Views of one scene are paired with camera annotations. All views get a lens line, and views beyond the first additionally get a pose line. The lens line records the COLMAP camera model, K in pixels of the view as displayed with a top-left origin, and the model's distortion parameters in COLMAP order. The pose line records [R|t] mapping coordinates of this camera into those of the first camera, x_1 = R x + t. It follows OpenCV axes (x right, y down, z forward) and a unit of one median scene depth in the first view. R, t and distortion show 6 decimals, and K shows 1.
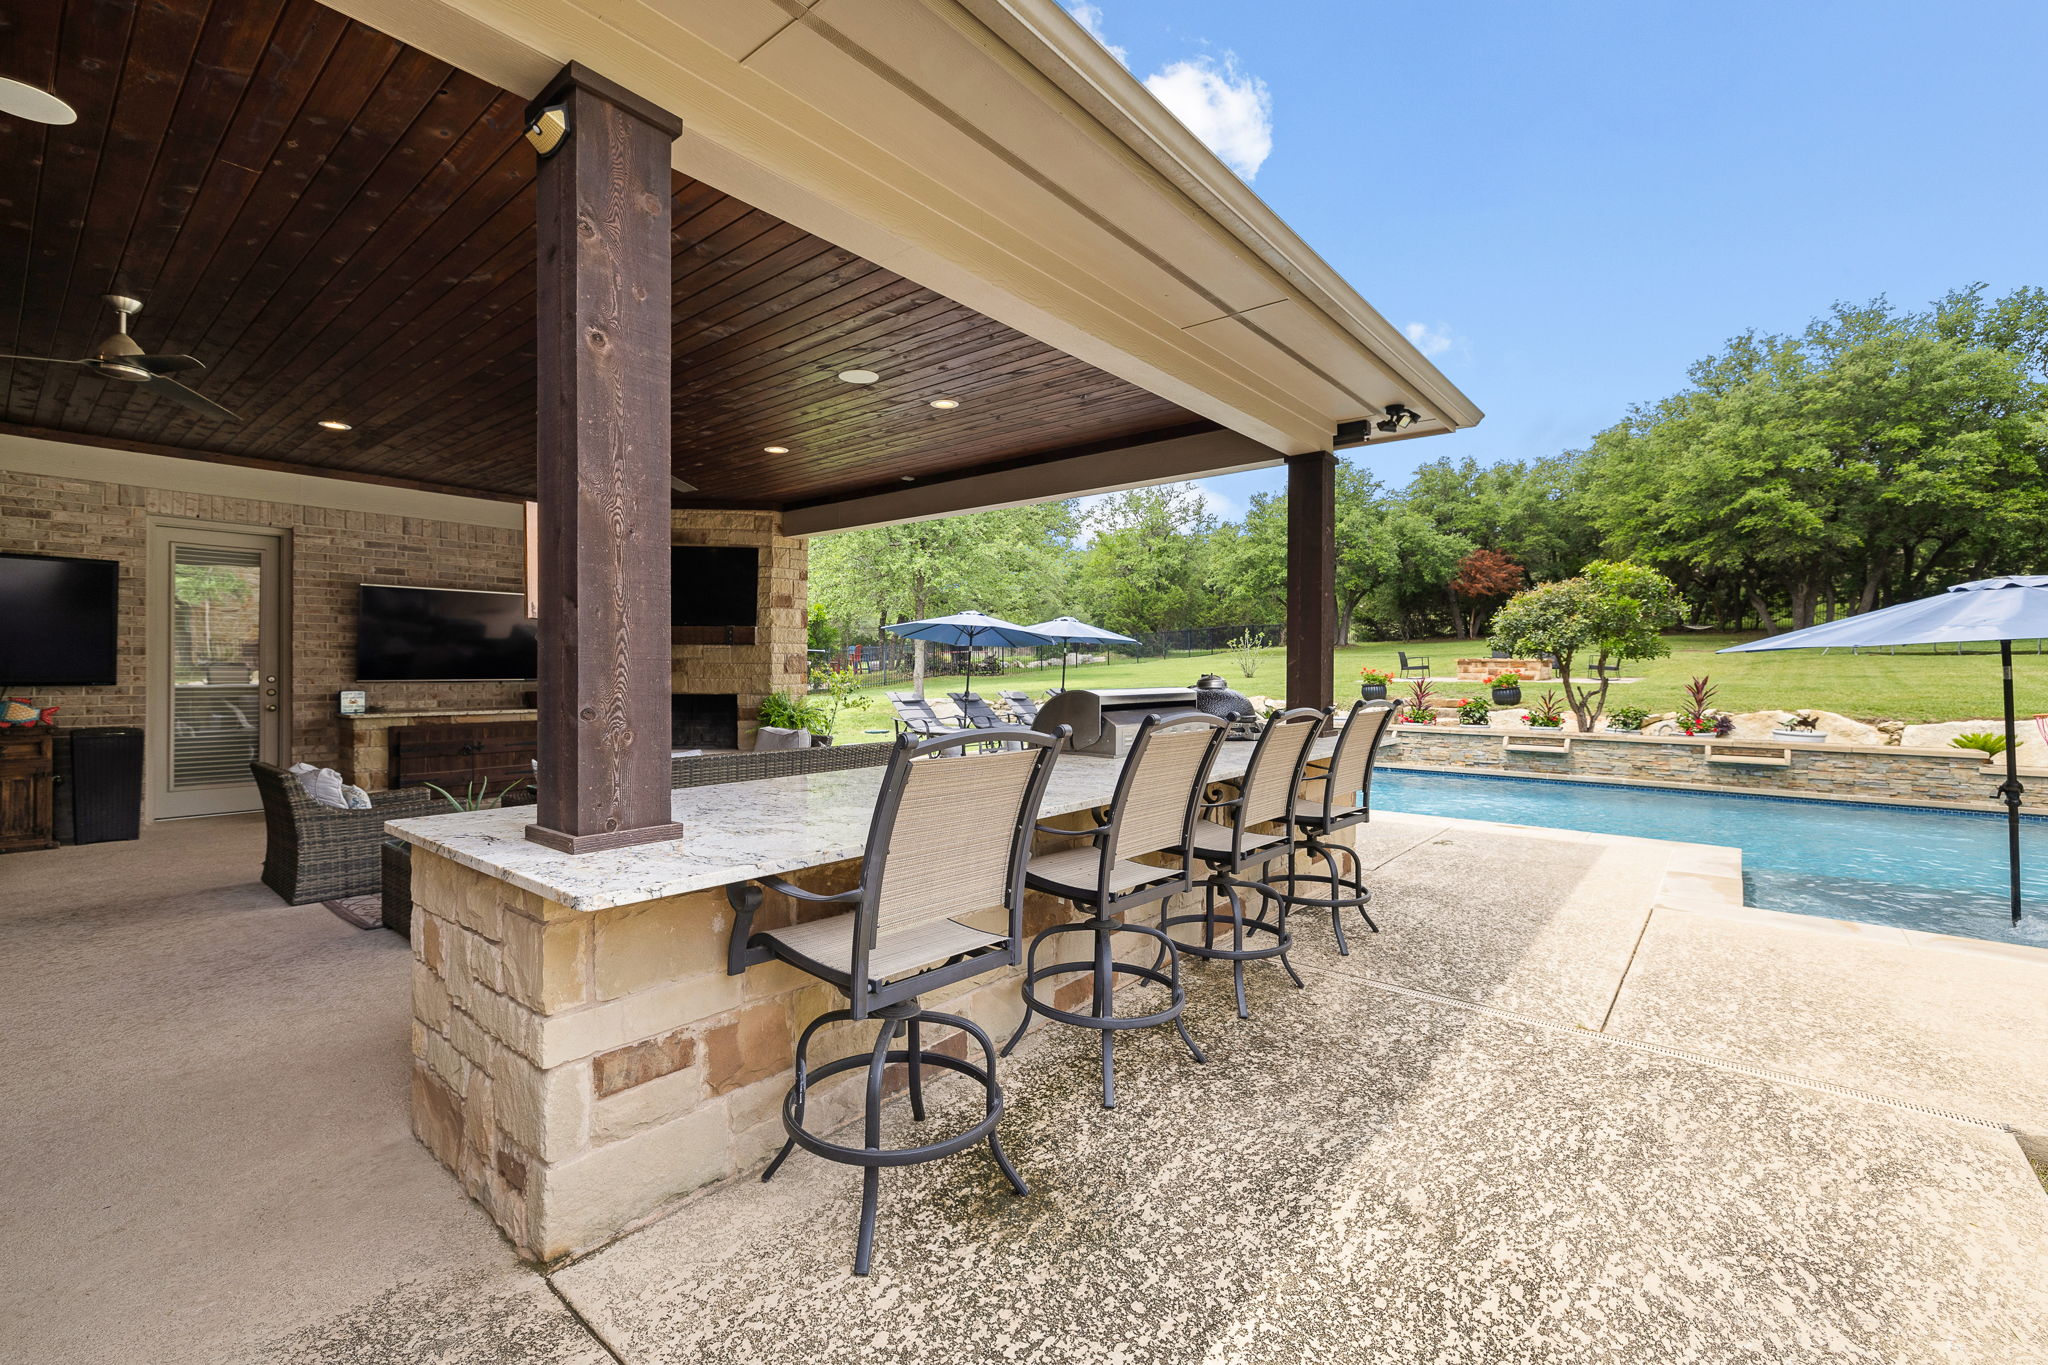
lens RADIAL K [[872.6, 0, 1020.3], [0, 872.6, 669.6], [0, 0, 1]] dist [0.001541, -0.000430]
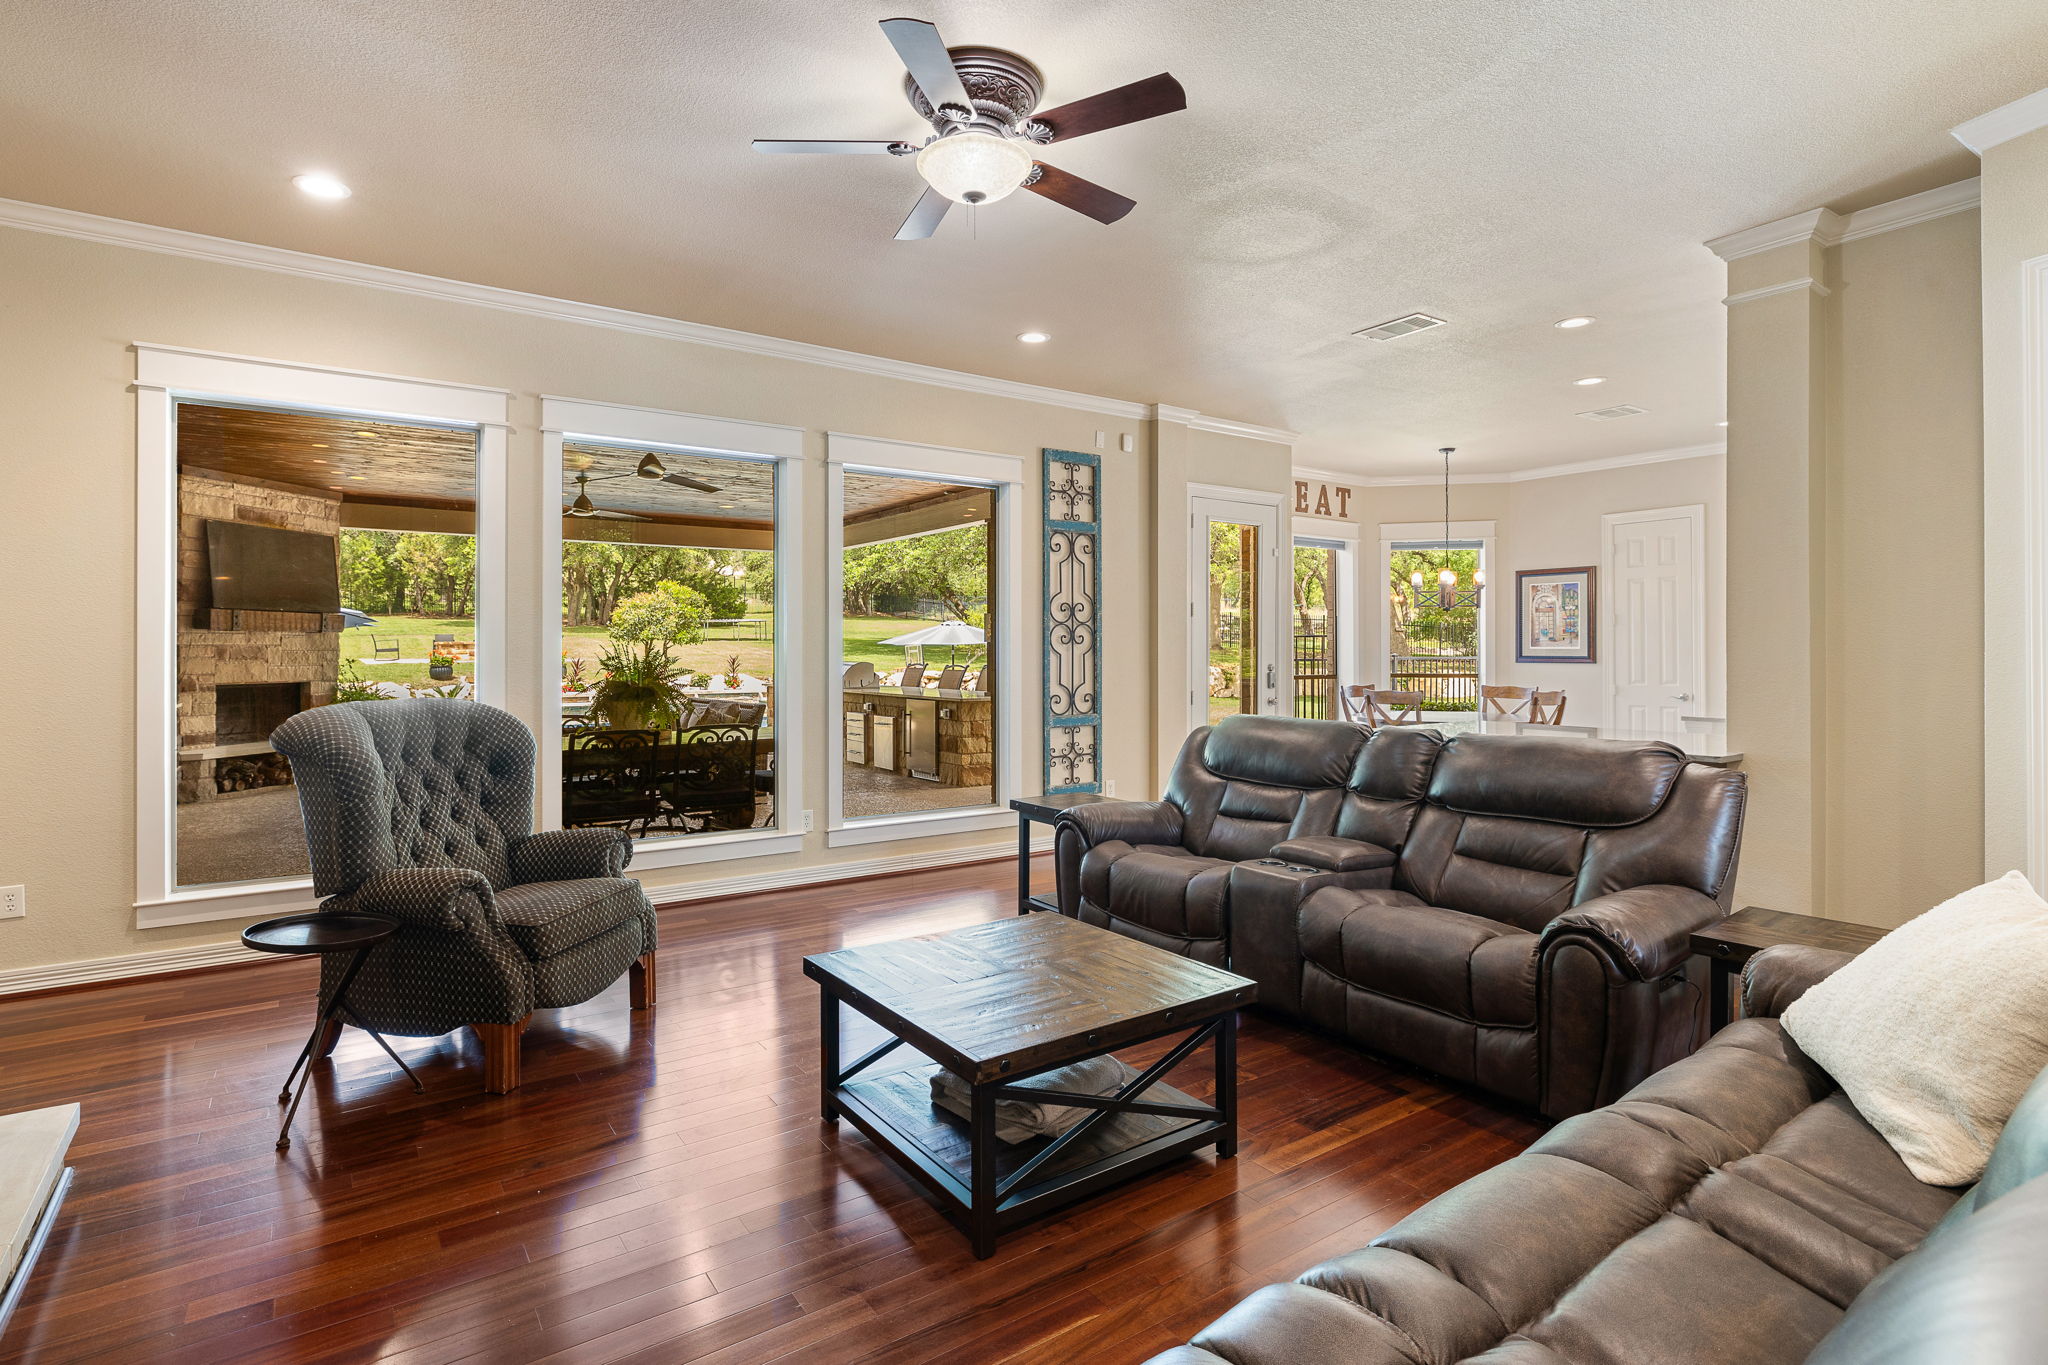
lens RADIAL K [[1011.9, 0, 1001.1], [0, 1011.9, 652.4], [0, 0, 1]] dist [-0.005108, 0.001055]
pose [[0.278008, -0.006212, 0.960559, -0.440593], [0.002357, 0.999980, 0.005785, -0.003618], [-0.960576, 0.000656, 0.278017, -0.032879]]
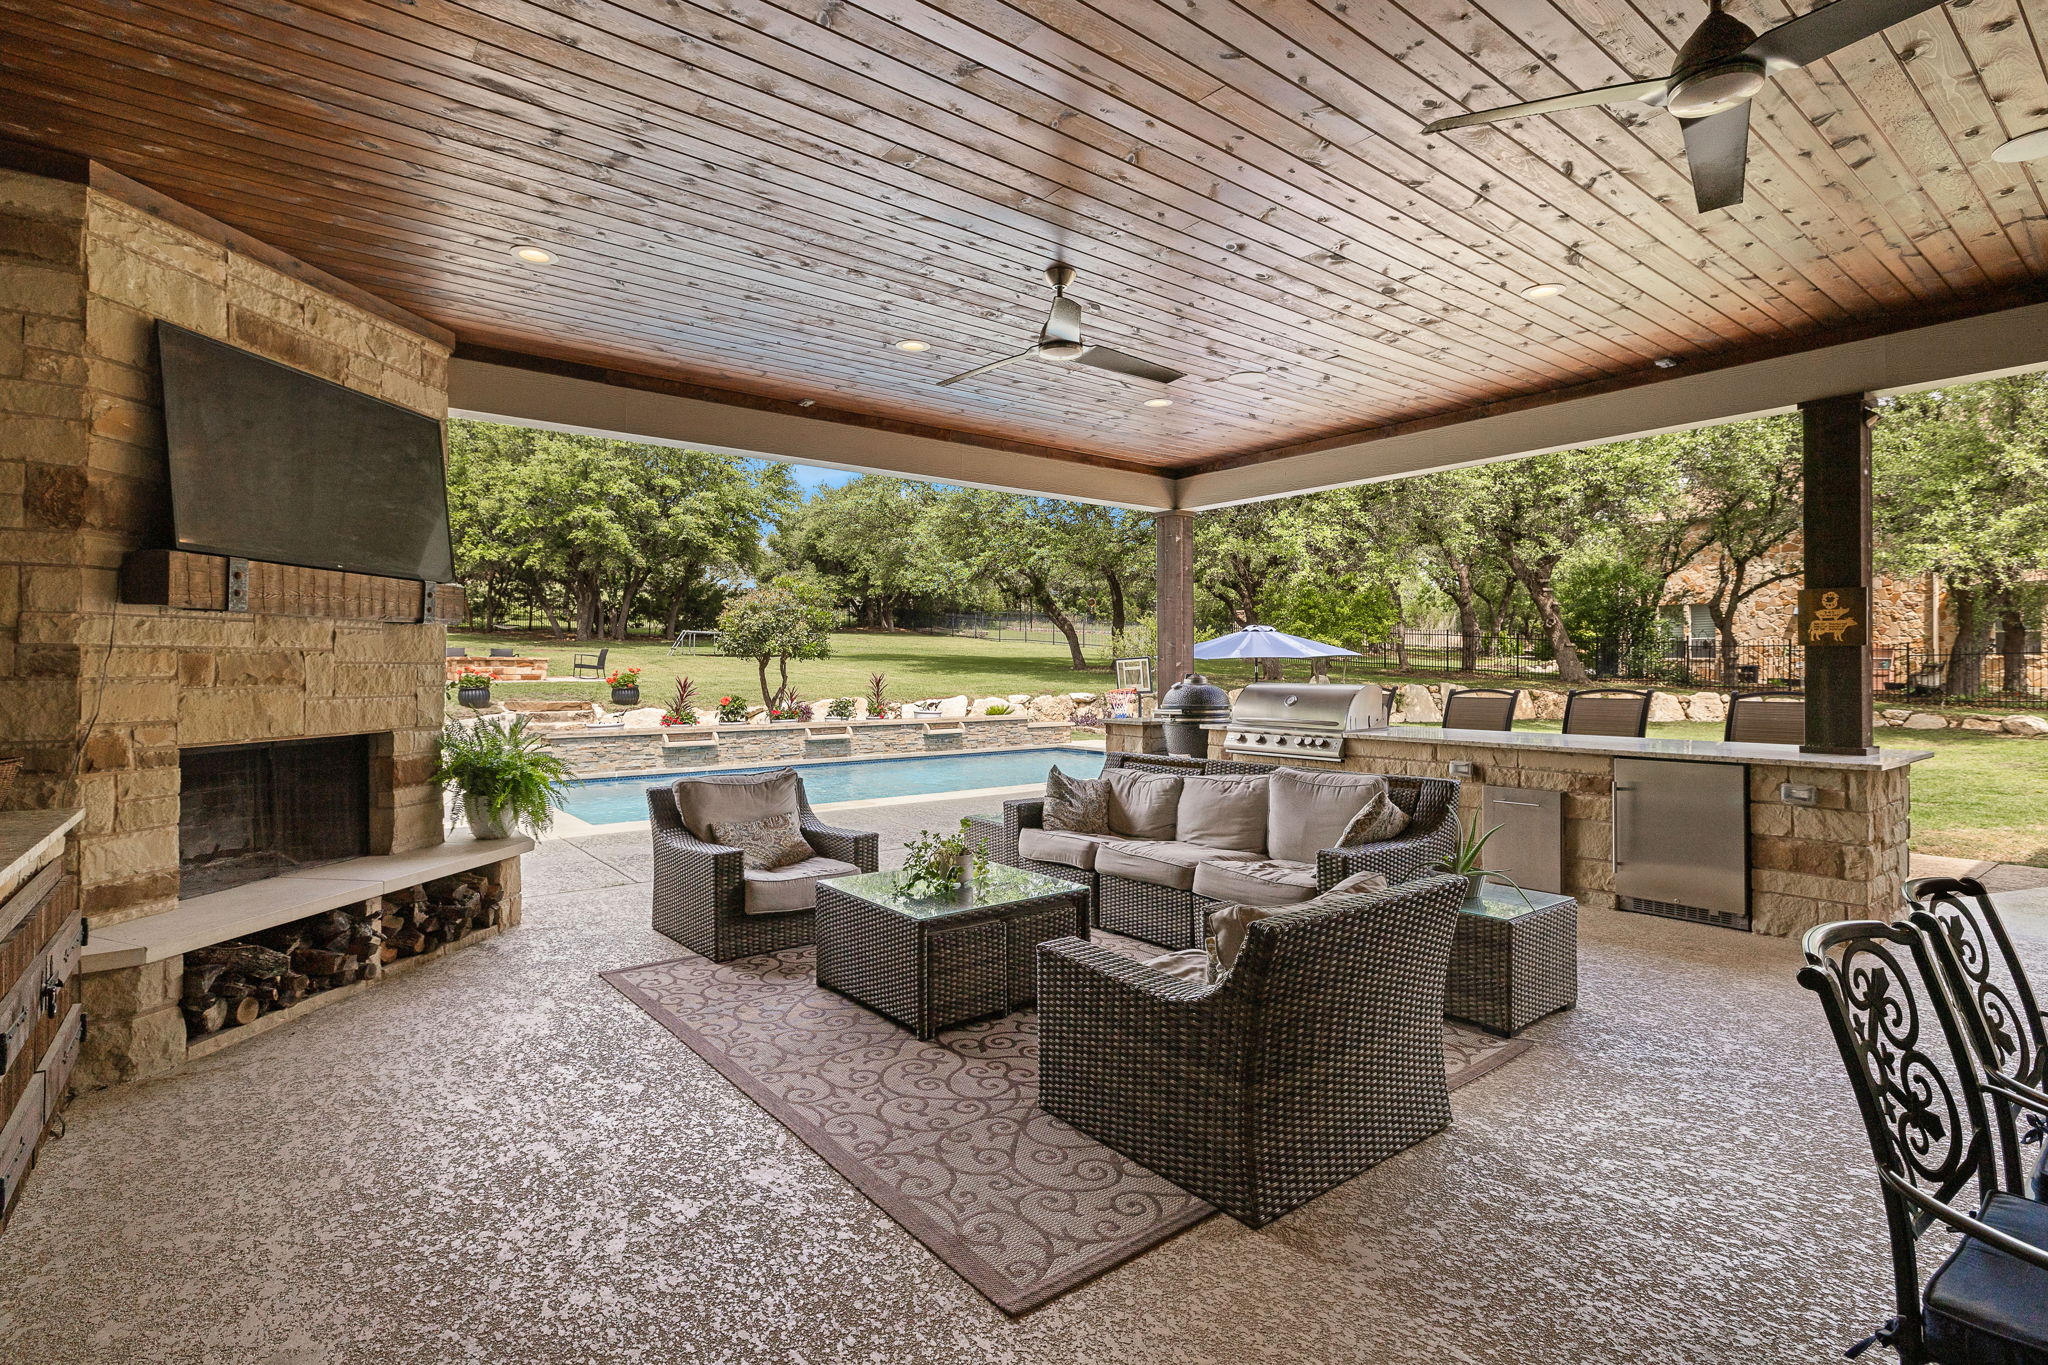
lens RADIAL K [[970.2, 0, 1017.3], [0, 970.2, 667.3], [0, 0, 1]] dist [-0.002299, -0.000232]
pose [[0.208244, -0.002603, 0.978074, -0.269237], [0.002451, 0.999995, 0.002140, -0.001974], [-0.978074, 0.001951, 0.208249, 0.209954]]
